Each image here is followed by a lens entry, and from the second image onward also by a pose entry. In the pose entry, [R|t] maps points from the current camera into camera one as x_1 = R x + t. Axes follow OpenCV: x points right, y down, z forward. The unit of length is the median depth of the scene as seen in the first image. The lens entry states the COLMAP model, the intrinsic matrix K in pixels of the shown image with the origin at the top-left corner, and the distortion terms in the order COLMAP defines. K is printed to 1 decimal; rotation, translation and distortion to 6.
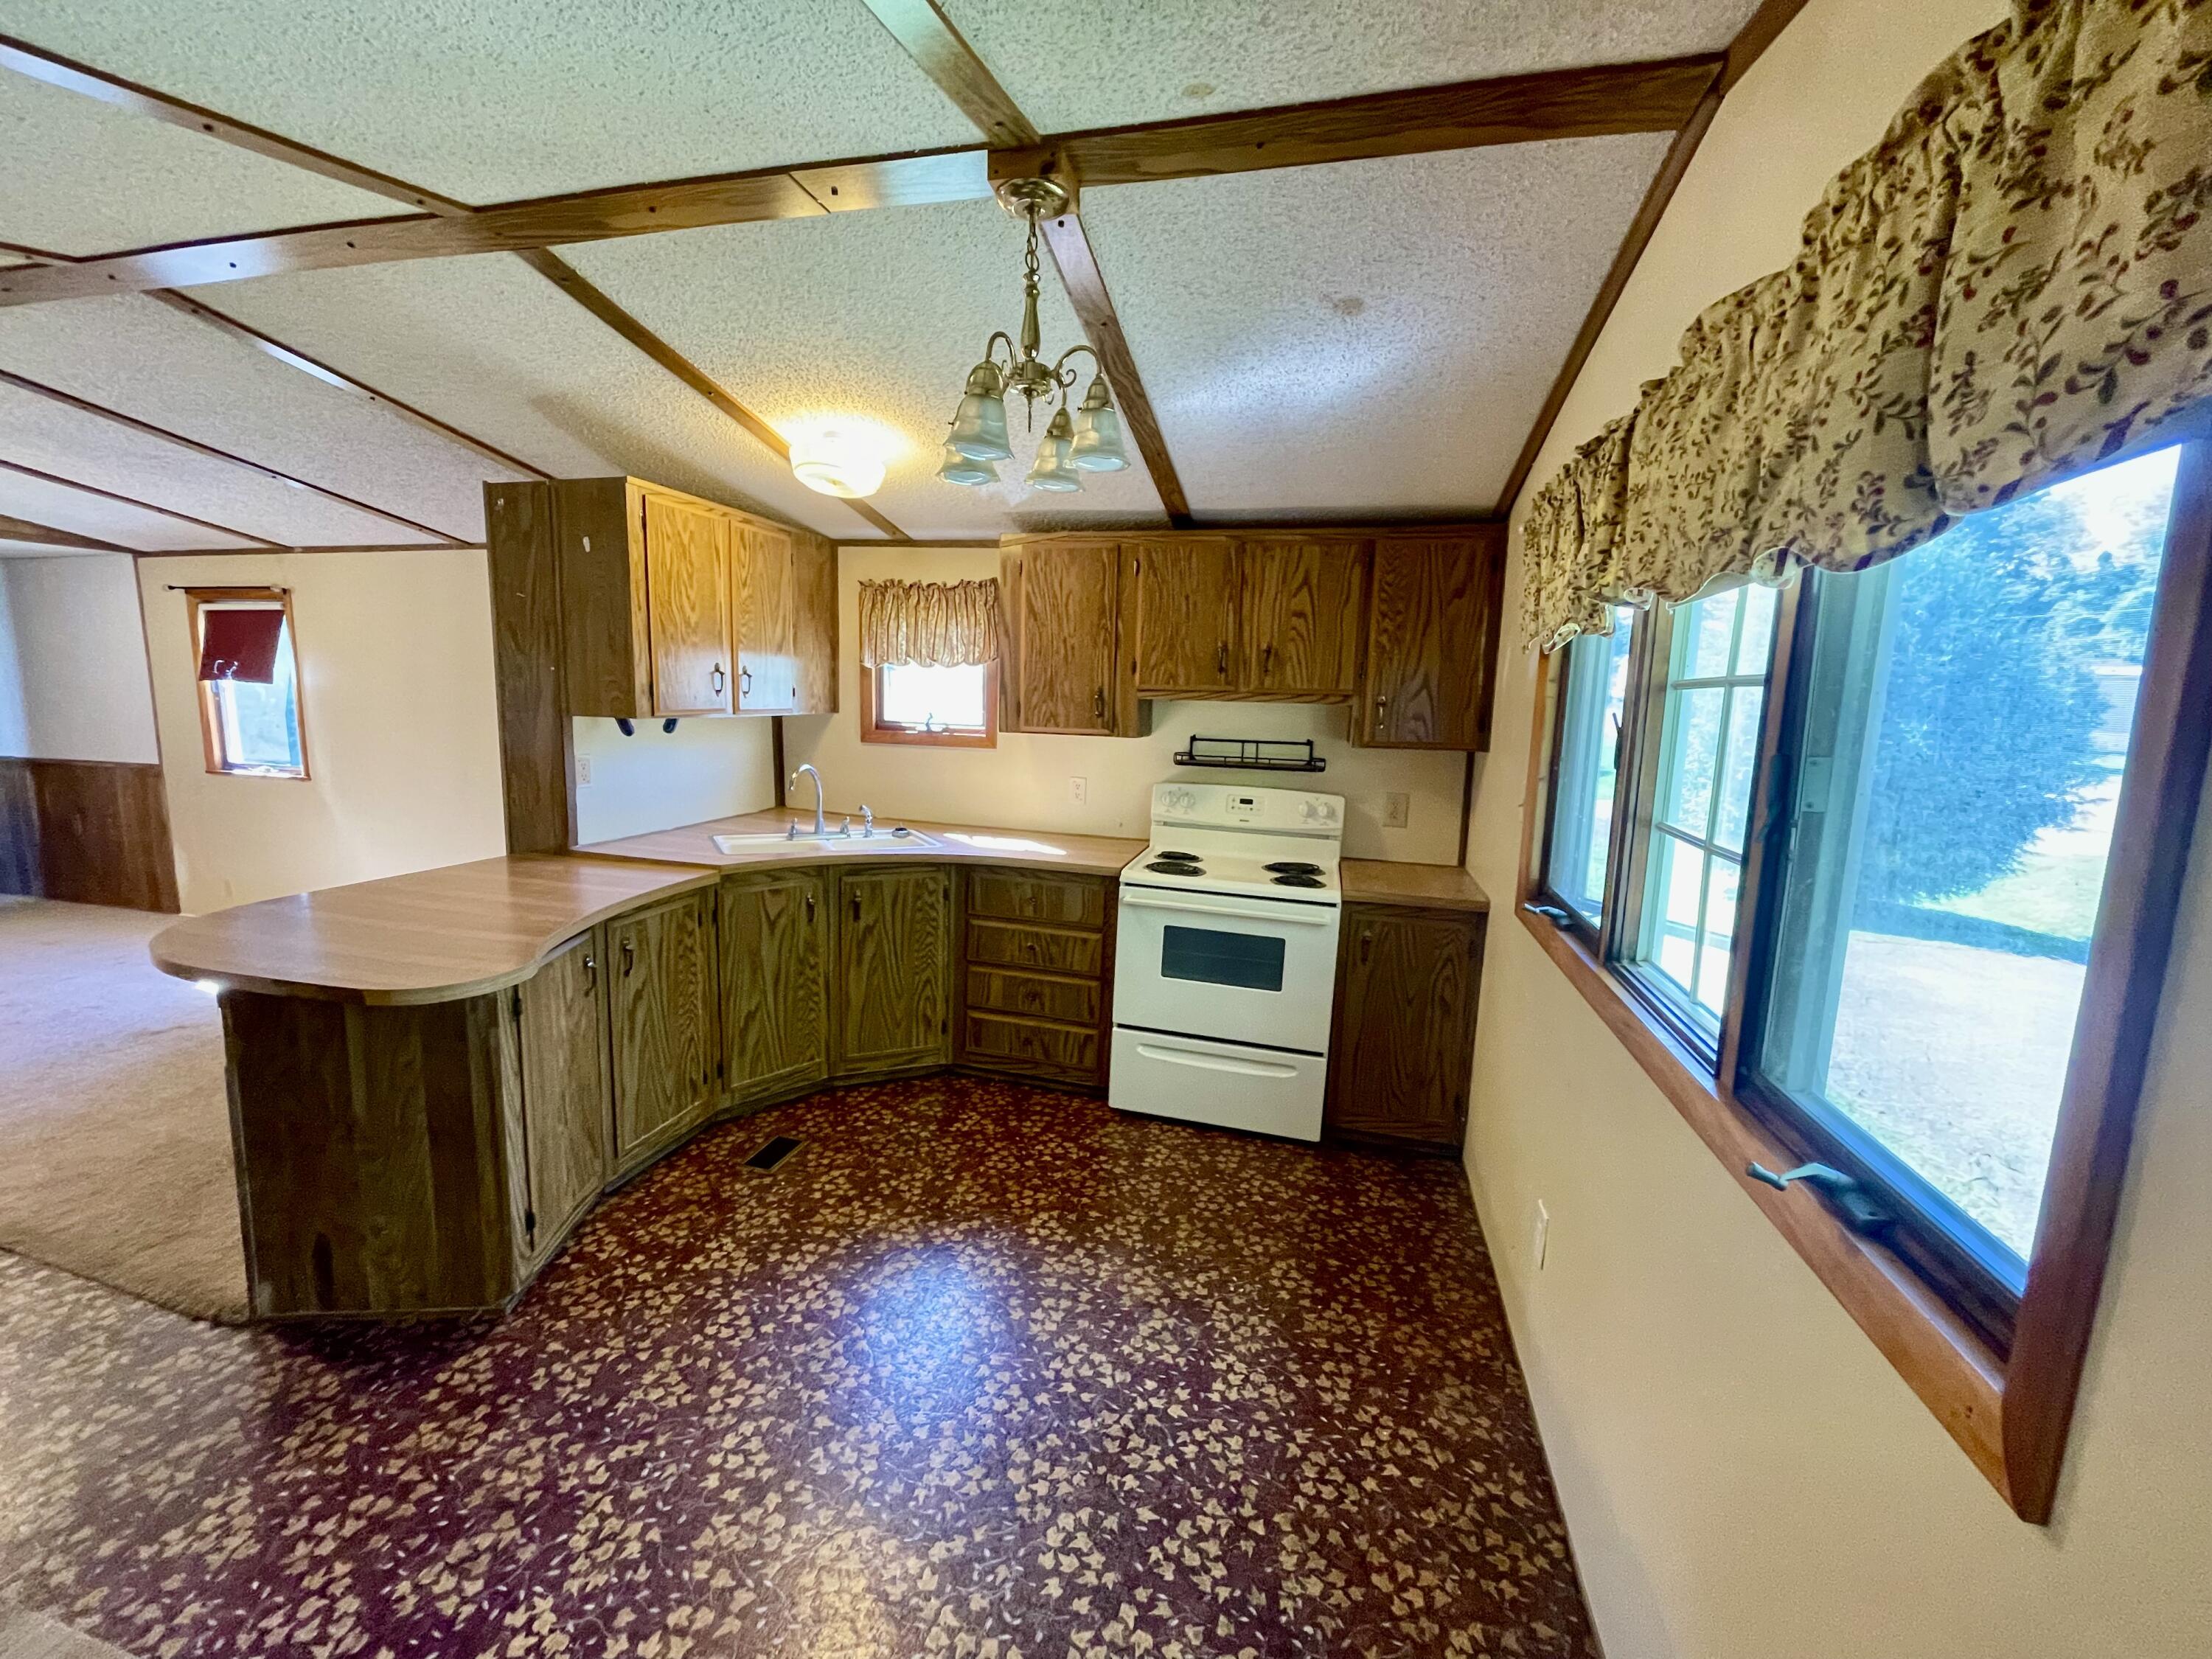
lens RADIAL K [[886.8, 0, 1088.7], [0, 886.8, 823.1], [0, 0, 1]] dist [-0.005134, 0.000724]
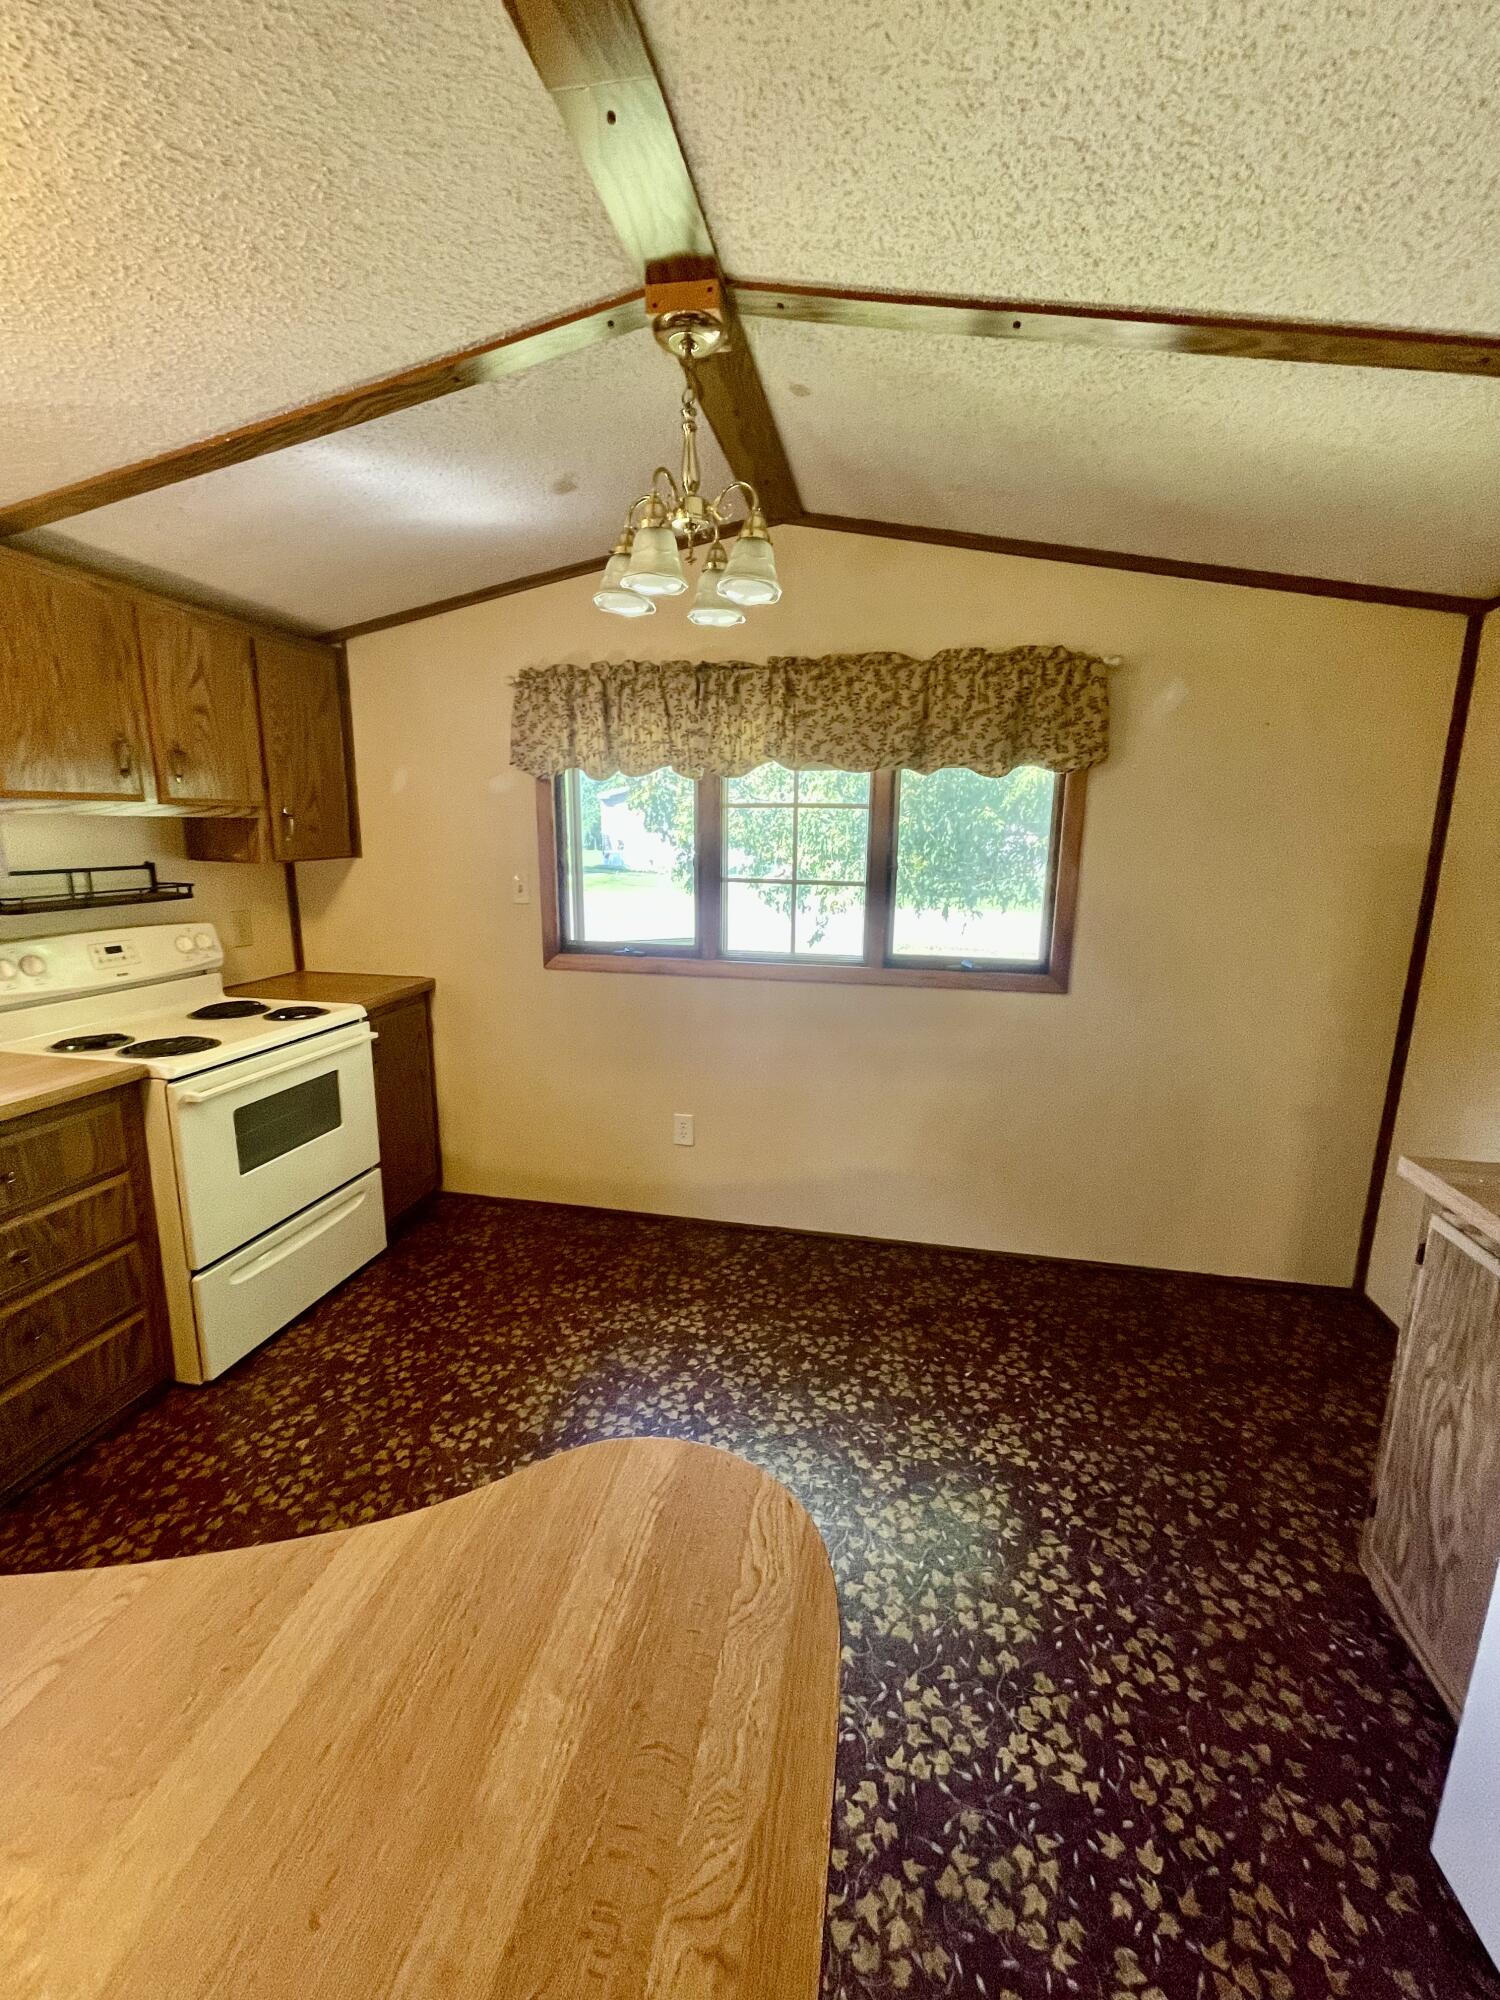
lens RADIAL K [[801.8, 0, 752.7], [0, 801.8, 991.4], [0, 0, 1]] dist [-0.005134, 0.000724]
pose [[-0.062478, -0.227730, 0.971718, -1.106317], [0.125699, 0.964072, 0.234020, -0.170872], [-0.990099, 0.136765, -0.031608, 1.031057]]
